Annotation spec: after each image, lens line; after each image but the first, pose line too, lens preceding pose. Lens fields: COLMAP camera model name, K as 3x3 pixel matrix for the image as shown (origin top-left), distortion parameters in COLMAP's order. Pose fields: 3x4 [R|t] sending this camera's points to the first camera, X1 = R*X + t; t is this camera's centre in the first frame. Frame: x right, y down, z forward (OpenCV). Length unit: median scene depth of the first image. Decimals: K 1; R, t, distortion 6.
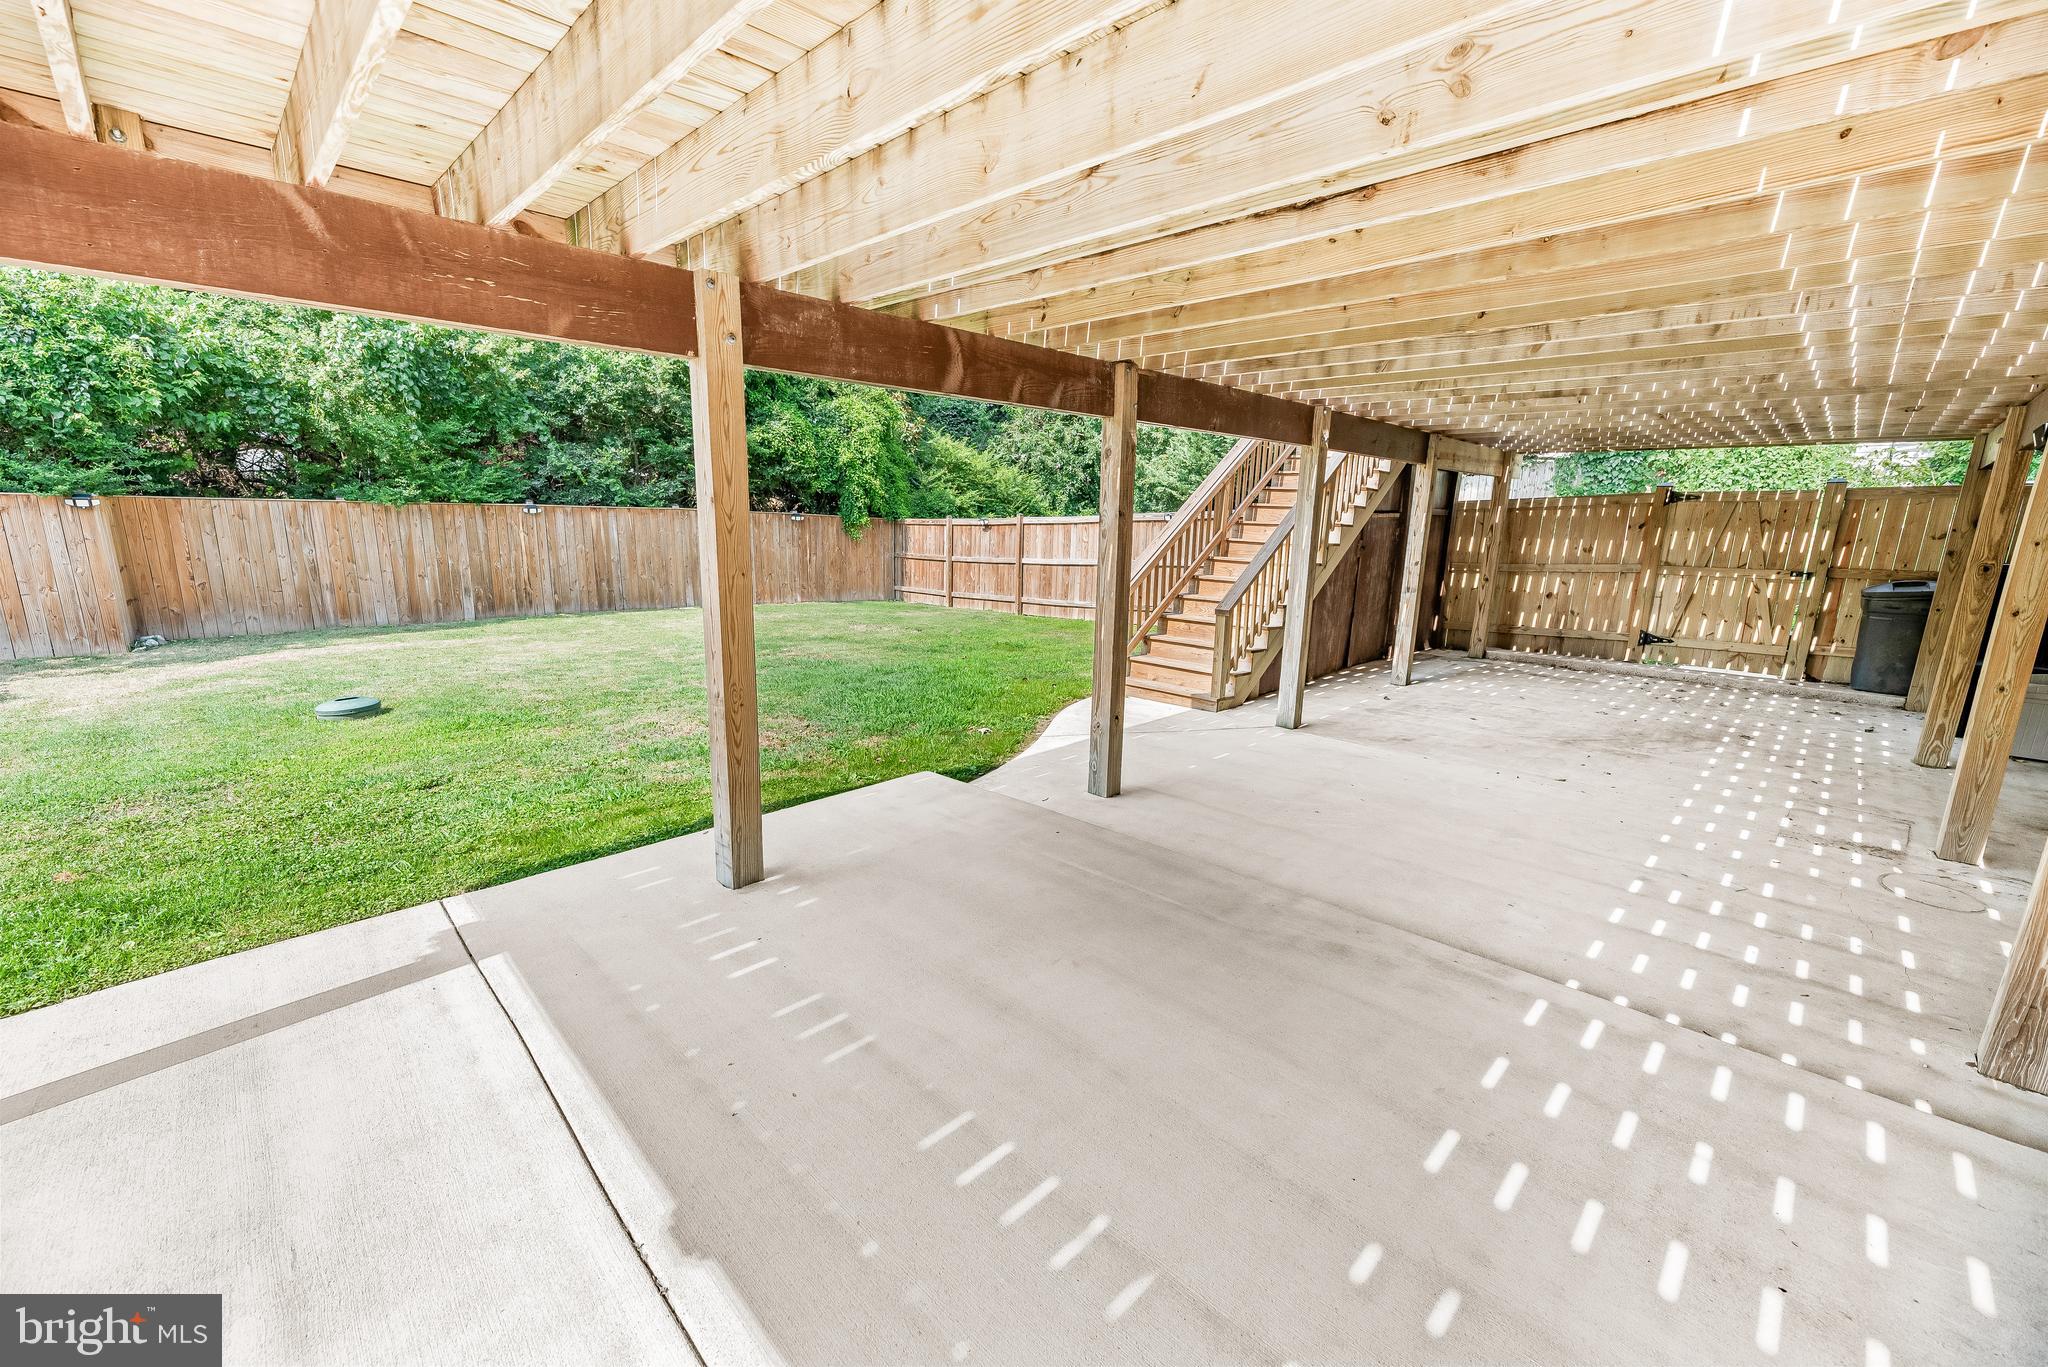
lens RADIAL K [[825.0, 0, 1012.9], [0, 825.0, 695.6], [0, 0, 1]] dist [-0.000480, 0.000115]
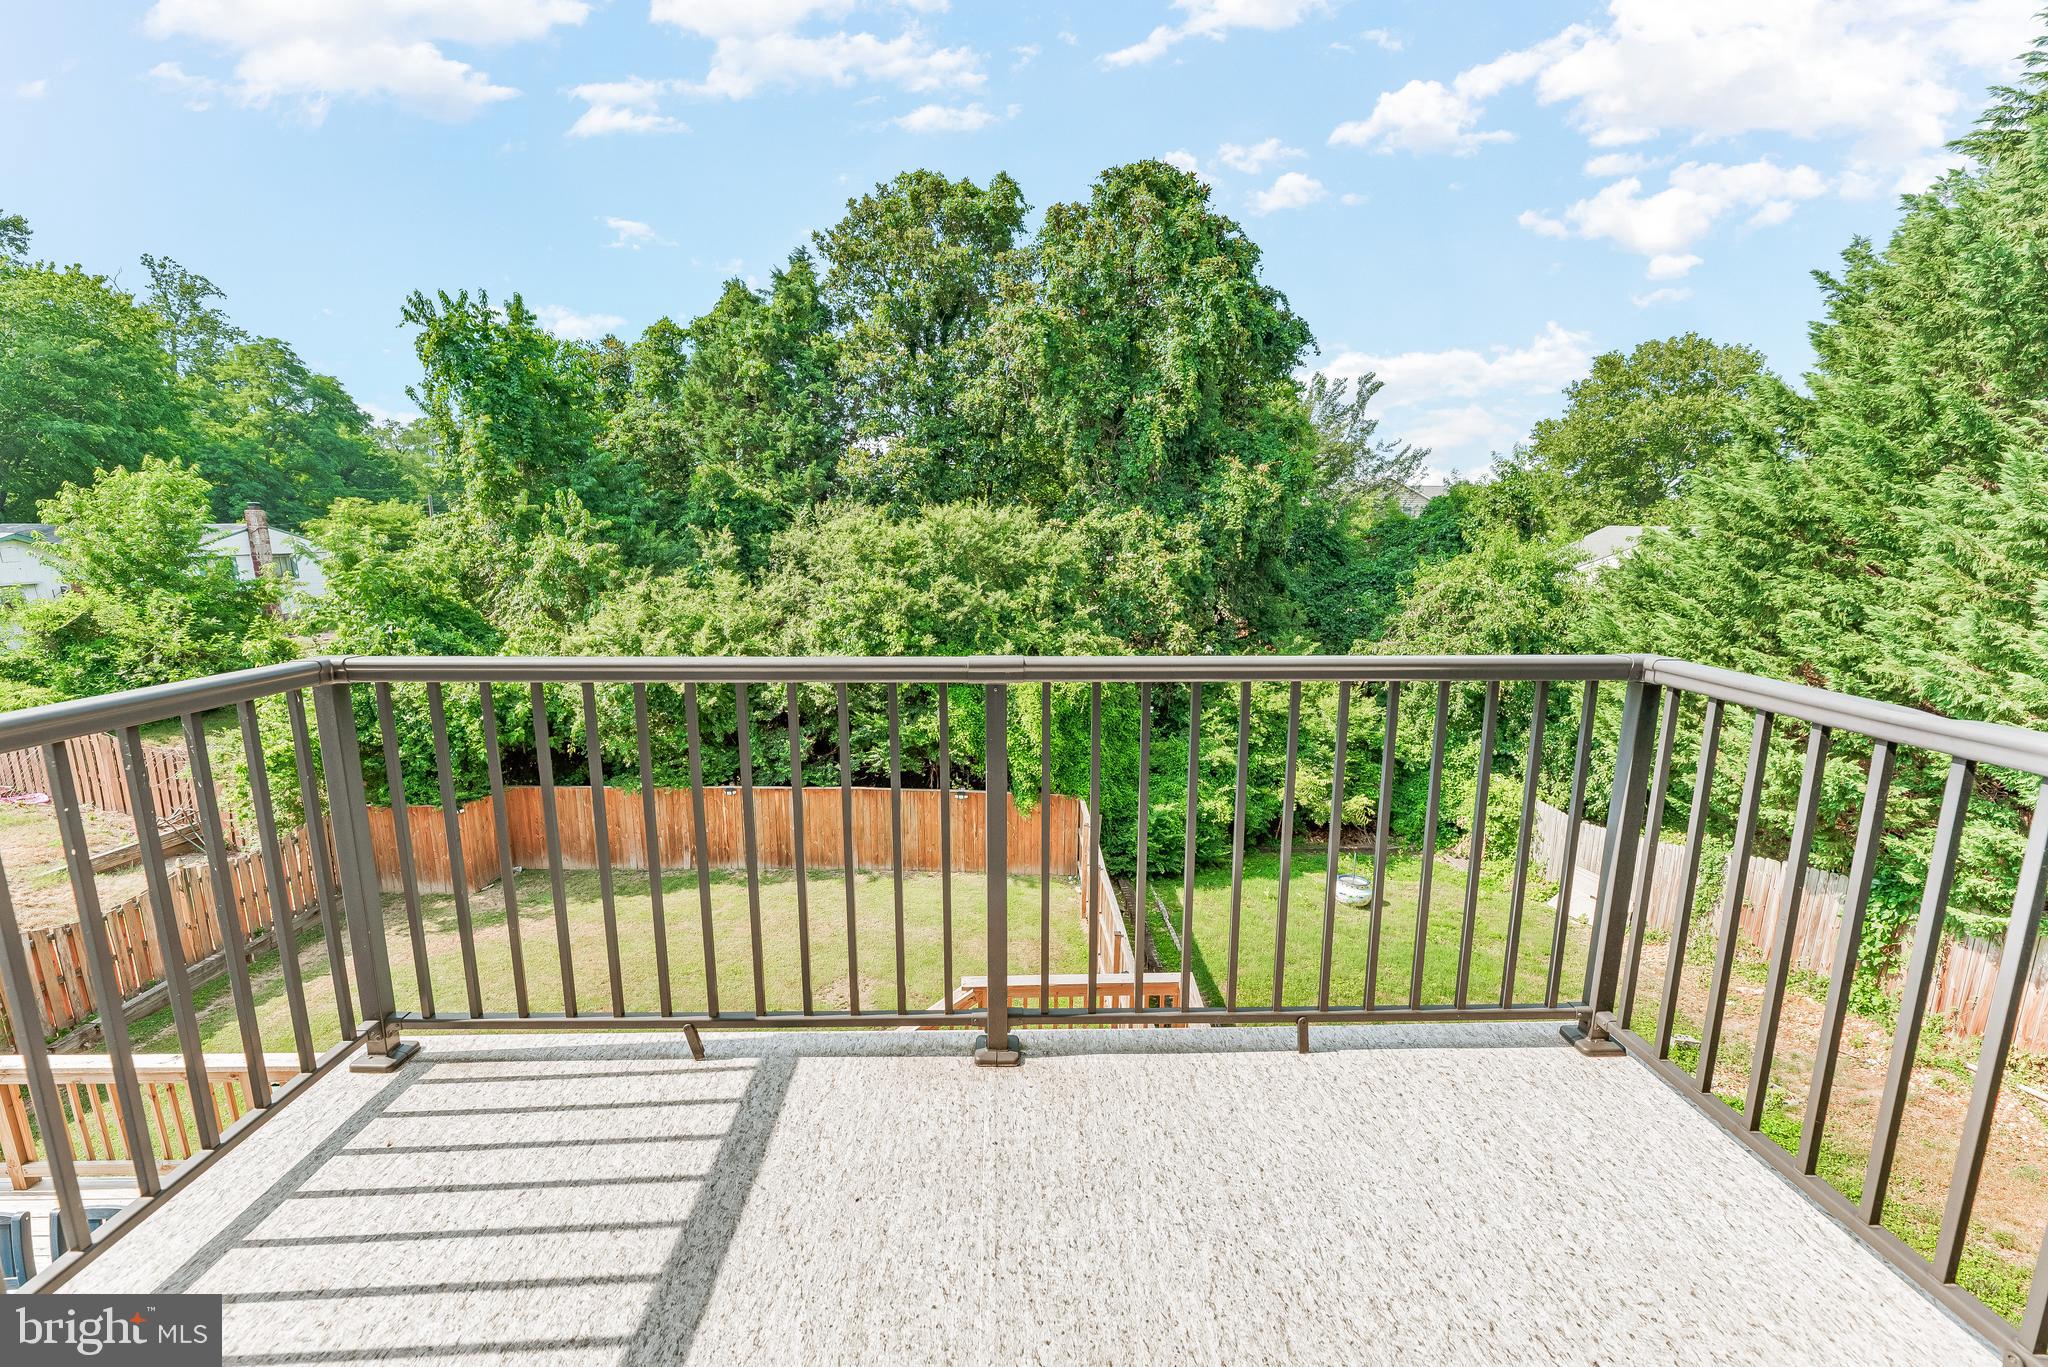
lens RADIAL K [[826.0, 0, 1016.2], [0, 826.0, 693.3], [0, 0, 1]] dist [-0.001400, -0.000496]
pose [[0.728843, 0.124561, -0.673255, 0.490716], [-0.141540, 0.989483, 0.029841, -0.399943], [0.669891, 0.073543, 0.738808, 0.283665]]
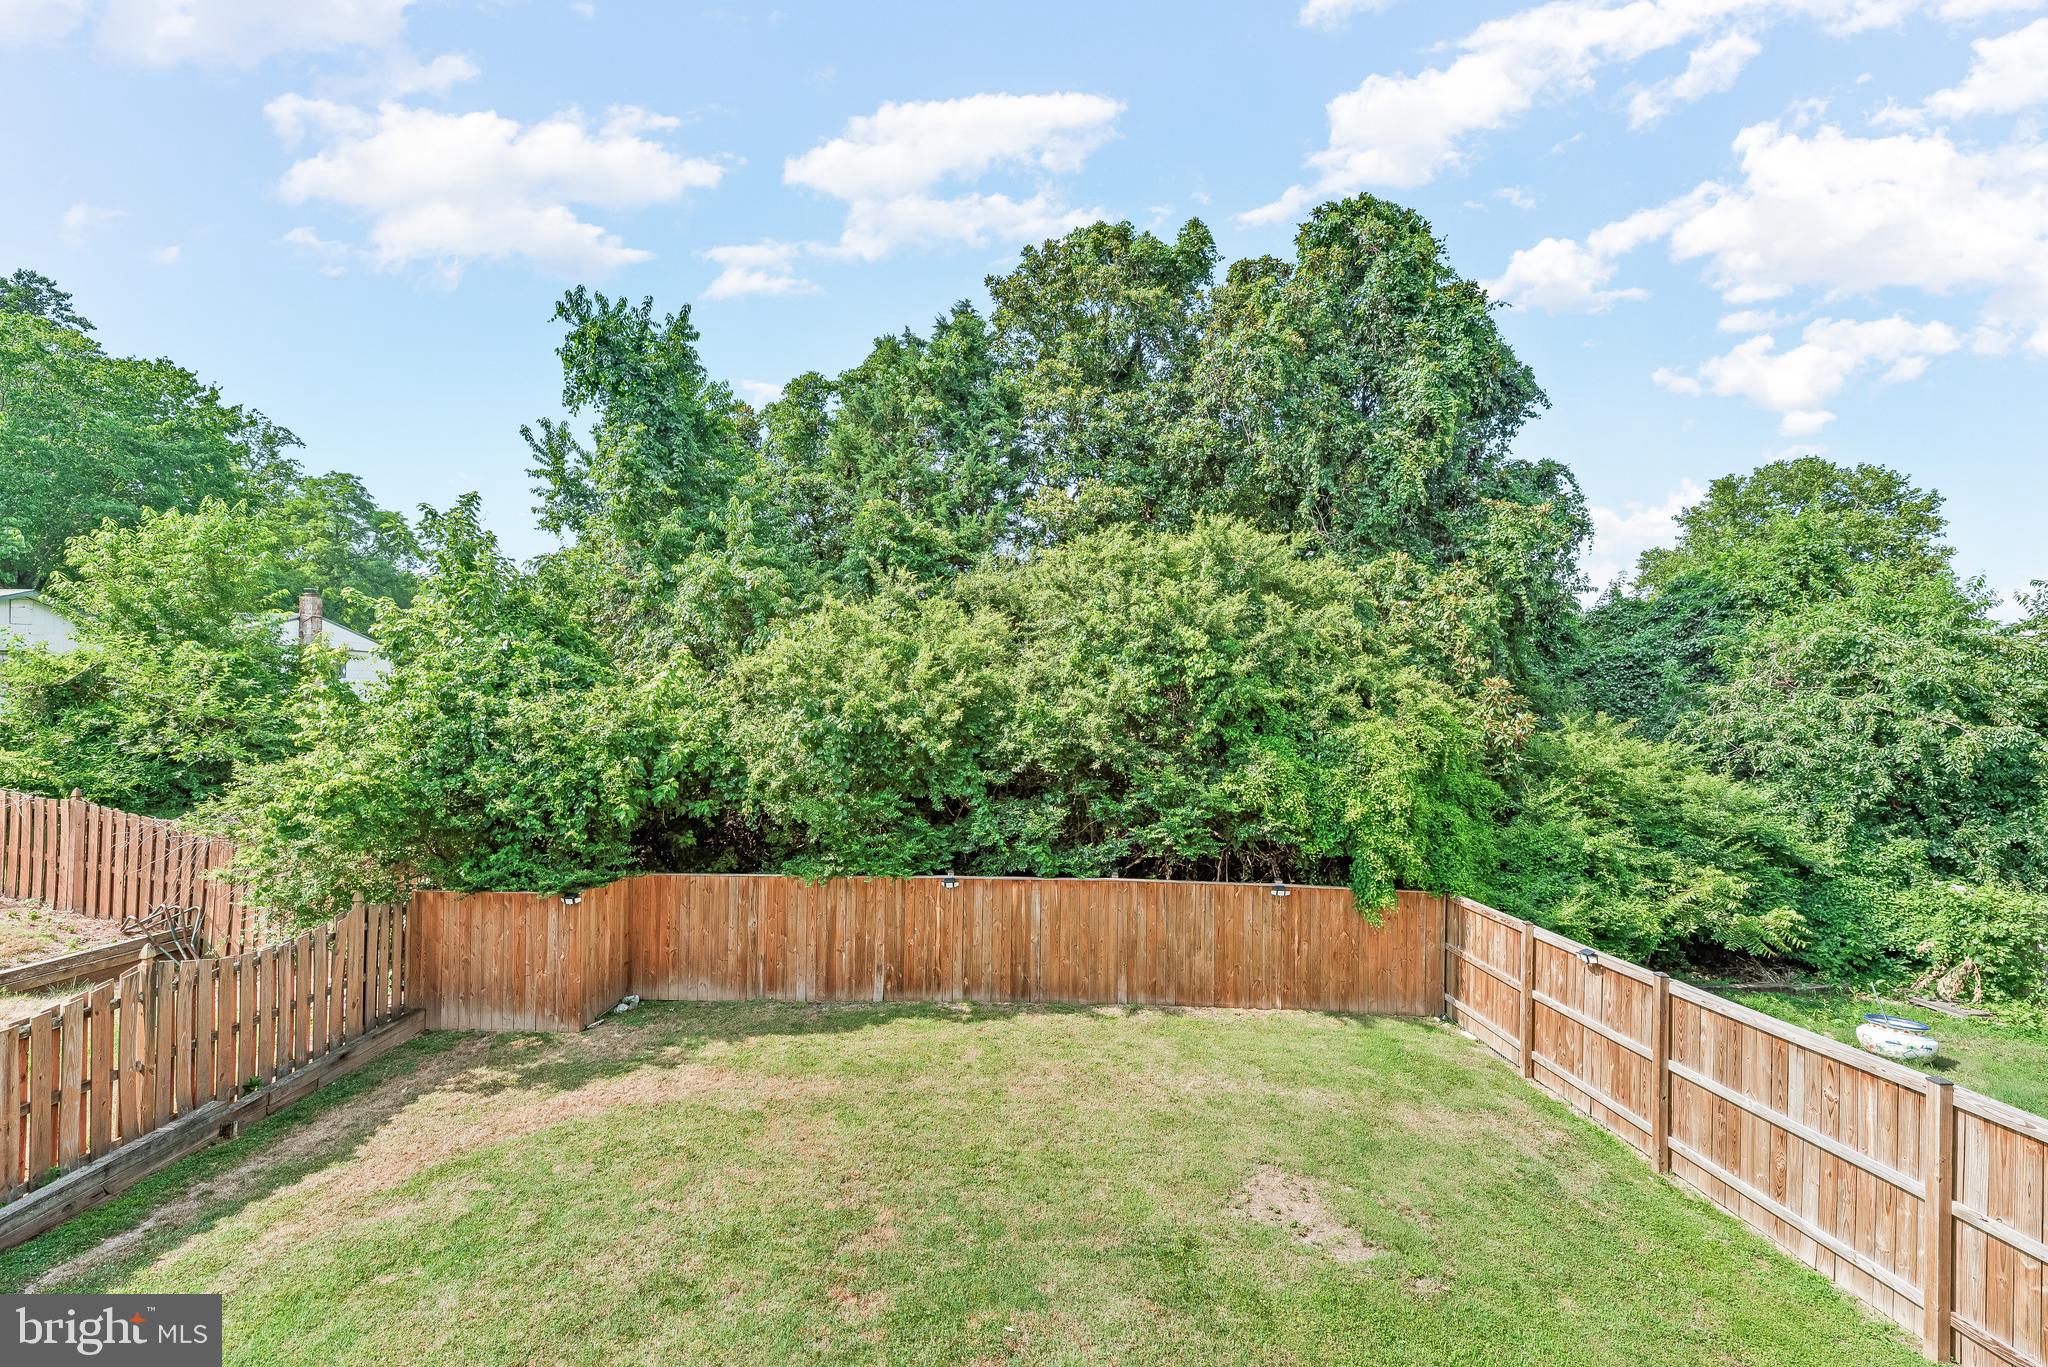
lens RADIAL K [[825.0, 0, 1012.9], [0, 825.0, 695.6], [0, 0, 1]] dist [-0.000480, 0.000115]
pose [[0.721801, -0.012391, -0.691990, 0.072813], [-0.146444, 0.974467, -0.170201, -0.235376], [0.676430, 0.224189, 0.701556, 0.313118]]
